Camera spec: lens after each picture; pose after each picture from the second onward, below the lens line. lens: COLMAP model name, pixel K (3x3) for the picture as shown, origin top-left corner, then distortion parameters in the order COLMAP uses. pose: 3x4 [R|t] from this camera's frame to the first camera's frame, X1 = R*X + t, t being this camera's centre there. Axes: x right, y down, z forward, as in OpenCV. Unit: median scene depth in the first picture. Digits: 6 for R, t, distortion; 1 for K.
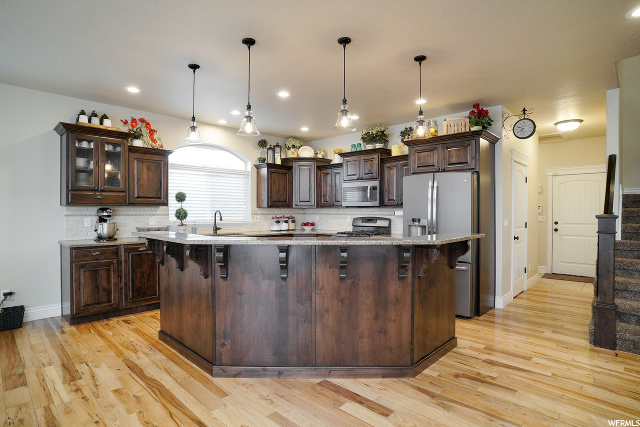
lens RADIAL K [[332.4, 0, 312.4], [0, 332.4, 230.3], [0, 0, 1]] dist [-0.045824, 0.020201]
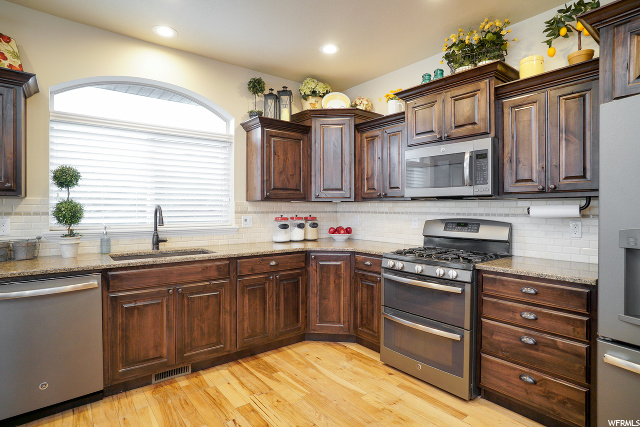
lens RADIAL K [[332.4, 0, 317.5], [0, 332.4, 210.1], [0, 0, 1]] dist [-0.045824, 0.020201]
pose [[0.991966, 0.000824, -0.126502, 0.022153], [-0.007468, 0.998616, -0.052051, -0.025026], [0.126284, 0.052578, 0.990600, 0.470944]]
